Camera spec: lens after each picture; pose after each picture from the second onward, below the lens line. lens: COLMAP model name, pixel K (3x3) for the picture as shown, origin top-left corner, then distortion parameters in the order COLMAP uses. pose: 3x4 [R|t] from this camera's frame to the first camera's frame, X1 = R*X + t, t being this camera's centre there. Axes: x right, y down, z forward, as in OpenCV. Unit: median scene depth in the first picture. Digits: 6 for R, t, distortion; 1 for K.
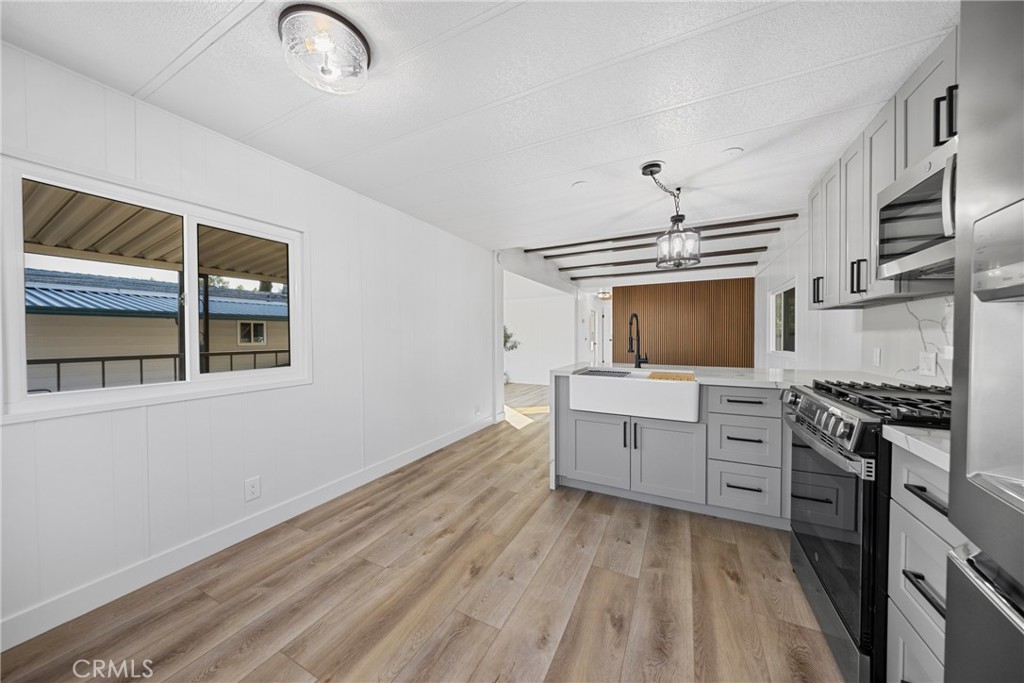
lens RADIAL K [[341.7, 0, 505.2], [0, 341.7, 339.9], [0, 0, 1]] dist [-0.001047, -0.000055]
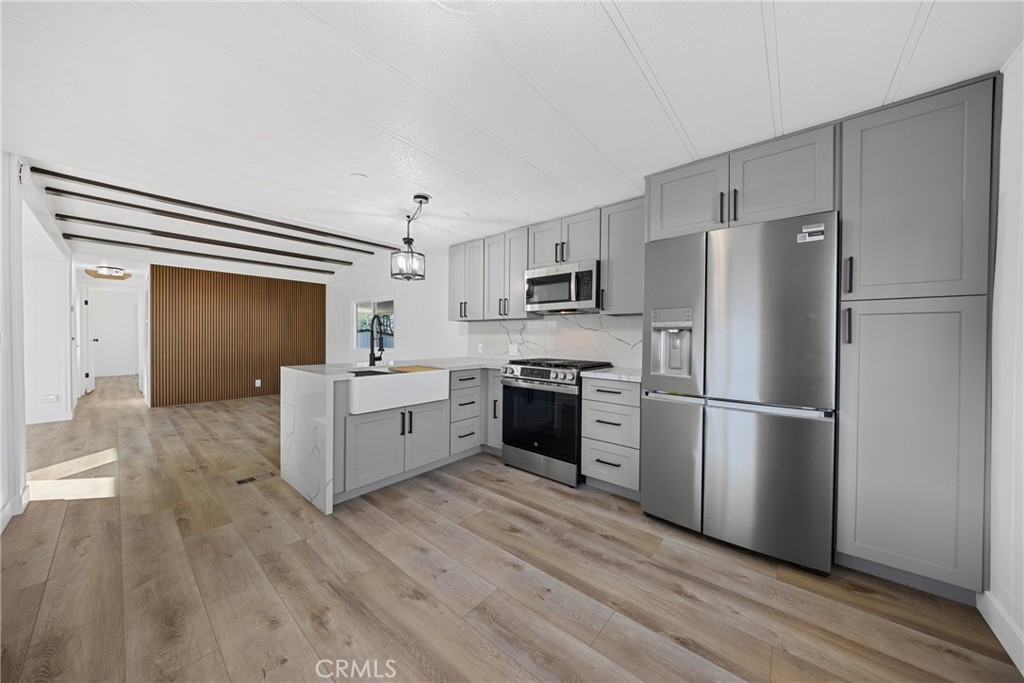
lens RADIAL K [[340.1, 0, 511.3], [0, 340.1, 339.6], [0, 0, 1]] dist [-0.007583, -0.000073]
pose [[0.217360, -0.003943, 0.976083, -0.724563], [0.002338, 0.999991, 0.003519, -0.003458], [-0.976089, 0.001517, 0.217368, 0.449085]]
